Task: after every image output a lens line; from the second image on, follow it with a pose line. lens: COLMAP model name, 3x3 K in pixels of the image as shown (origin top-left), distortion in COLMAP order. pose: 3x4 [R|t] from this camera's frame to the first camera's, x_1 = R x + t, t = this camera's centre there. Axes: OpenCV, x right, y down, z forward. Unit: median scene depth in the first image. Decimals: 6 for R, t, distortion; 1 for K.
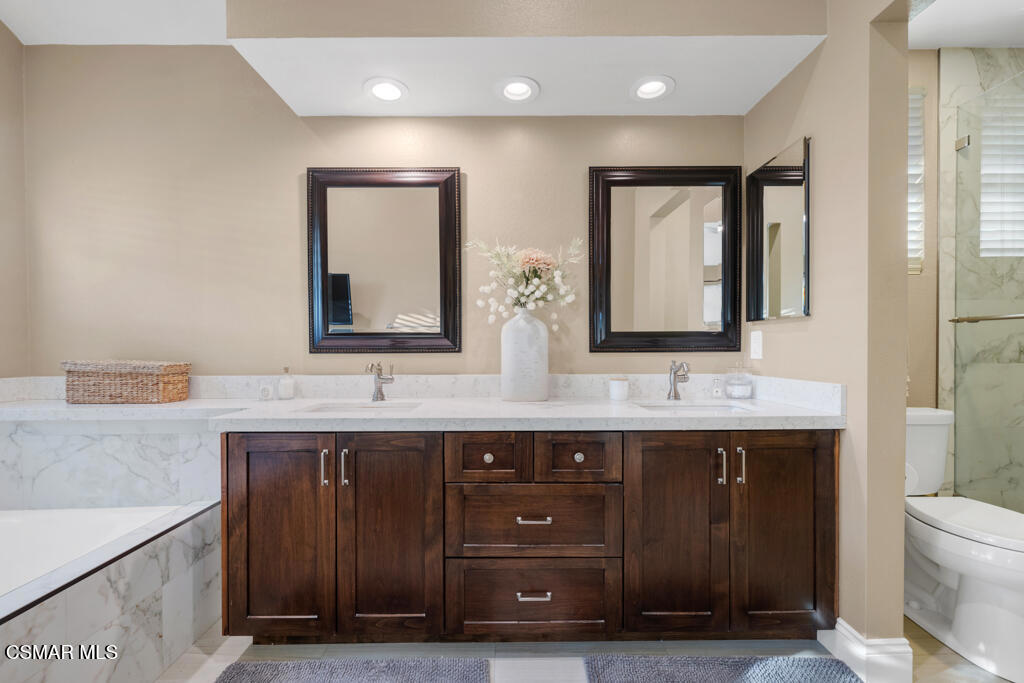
lens RADIAL K [[424.8, 0, 508.7], [0, 424.8, 353.6], [0, 0, 1]] dist [-0.000333, -0.000132]
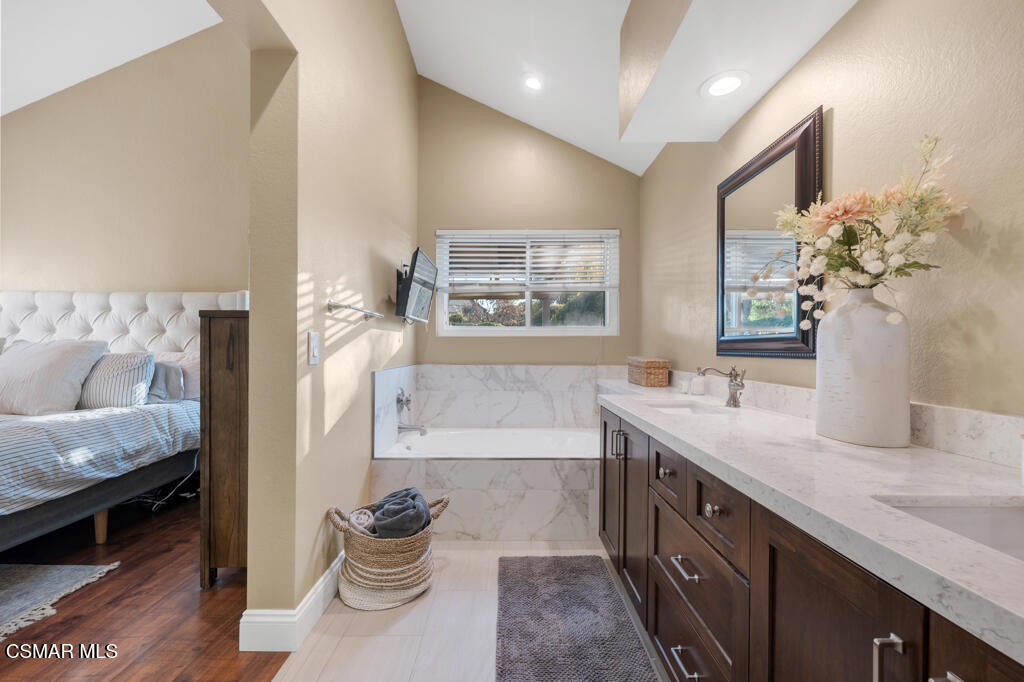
lens RADIAL K [[417.7, 0, 508.3], [0, 417.7, 347.5], [0, 0, 1]] dist [0.000038, -0.000022]
pose [[-0.004856, 0.000822, -0.999988, 0.613900], [-0.016173, 0.999869, 0.000901, -0.015059], [0.999857, 0.016178, -0.004842, 0.476117]]
